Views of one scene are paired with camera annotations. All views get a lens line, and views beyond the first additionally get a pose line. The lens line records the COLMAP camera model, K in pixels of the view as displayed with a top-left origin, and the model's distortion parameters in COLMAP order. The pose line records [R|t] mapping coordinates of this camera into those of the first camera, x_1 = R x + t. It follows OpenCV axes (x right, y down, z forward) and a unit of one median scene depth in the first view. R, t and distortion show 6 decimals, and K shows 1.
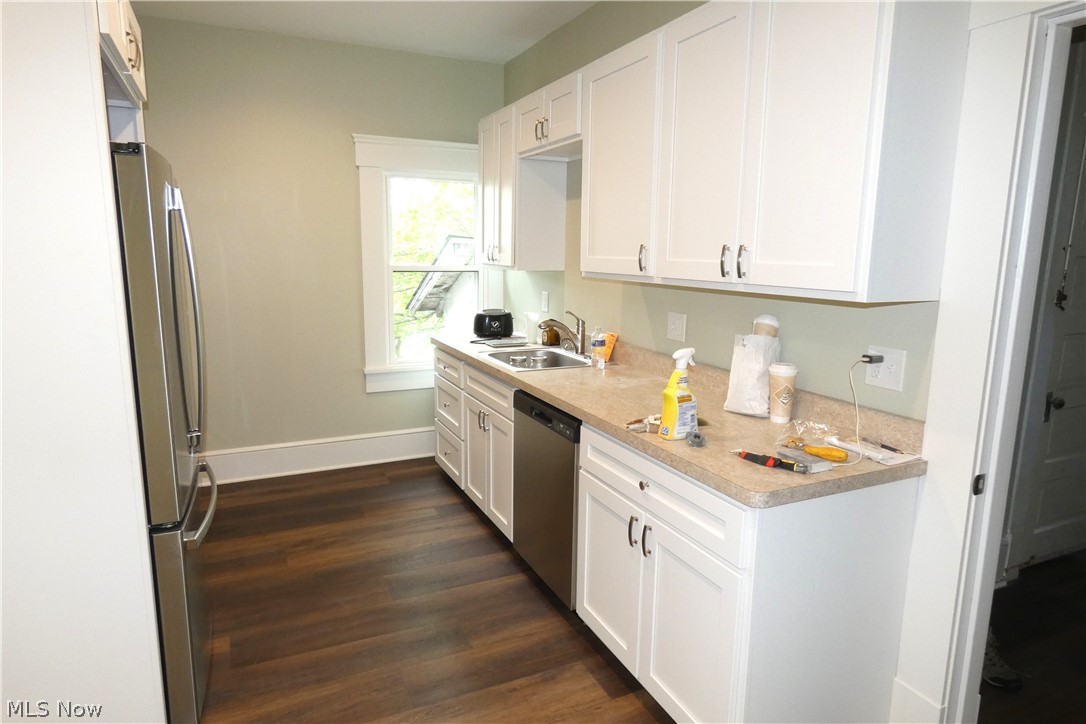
lens RADIAL K [[653.7, 0, 543.2], [0, 653.7, 361.2], [0, 0, 1]] dist [-0.002163, 0.000721]
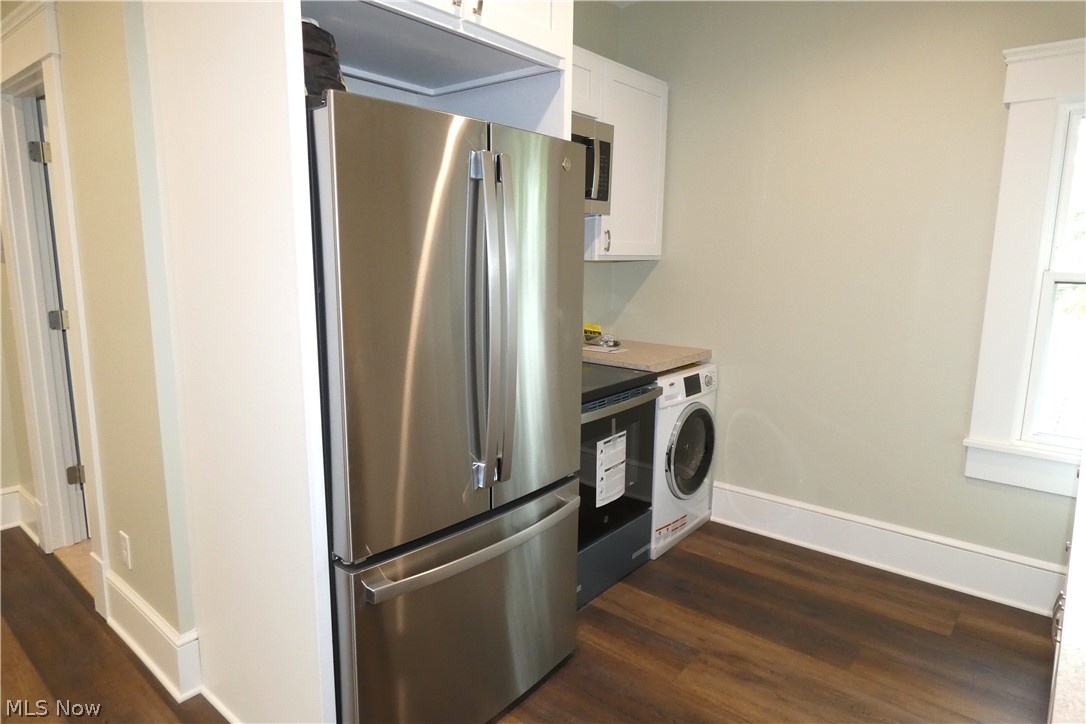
lens RADIAL K [[653.7, 0, 541.7], [0, 653.7, 363.4], [0, 0, 1]] dist [-0.002163, 0.000721]
pose [[0.417699, 0.145107, -0.896923, 0.109957], [-0.160666, 0.983404, 0.084276, -0.048499], [0.894267, 0.108903, 0.434081, 0.394369]]
